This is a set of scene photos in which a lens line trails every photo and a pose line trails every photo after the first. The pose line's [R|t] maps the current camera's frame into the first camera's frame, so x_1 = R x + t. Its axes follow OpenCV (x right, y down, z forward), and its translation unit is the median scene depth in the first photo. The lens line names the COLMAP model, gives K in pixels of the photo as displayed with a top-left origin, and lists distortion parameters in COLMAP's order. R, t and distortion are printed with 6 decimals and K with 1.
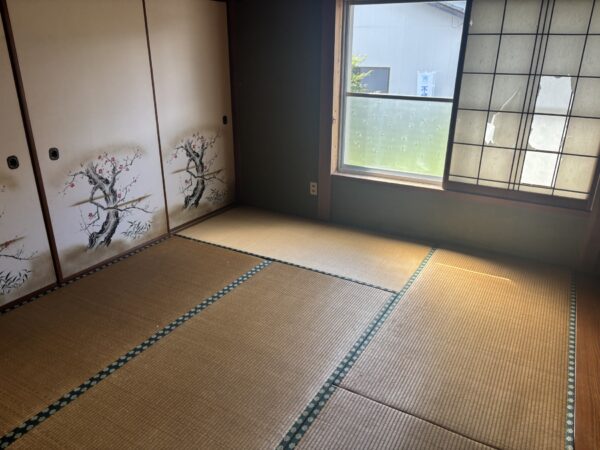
lens RADIAL K [[453.0, 0, 300.0], [0, 453.0, 225.0], [0, 0, 1]] dist [0.002036, 0.001682]
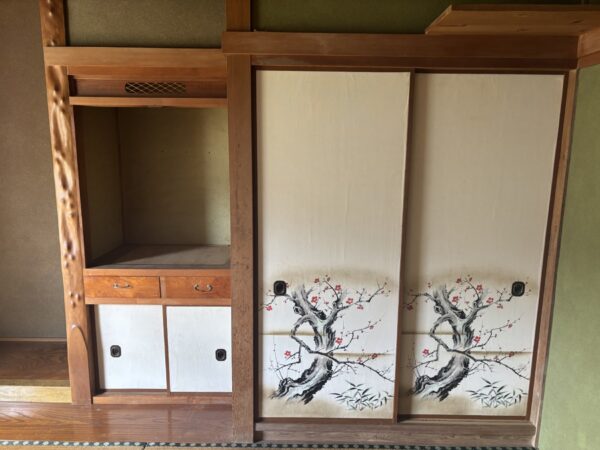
lens RADIAL K [[550.9, 0, 300.5], [0, 550.9, 250.4], [0, 0, 1]] dist [-0.012883, 0.003500]
pose [[0.507660, 0.170519, -0.844514, 0.253346], [-0.316372, 0.948634, 0.001363, -0.178844], [0.801368, 0.266489, 0.535531, 0.481051]]
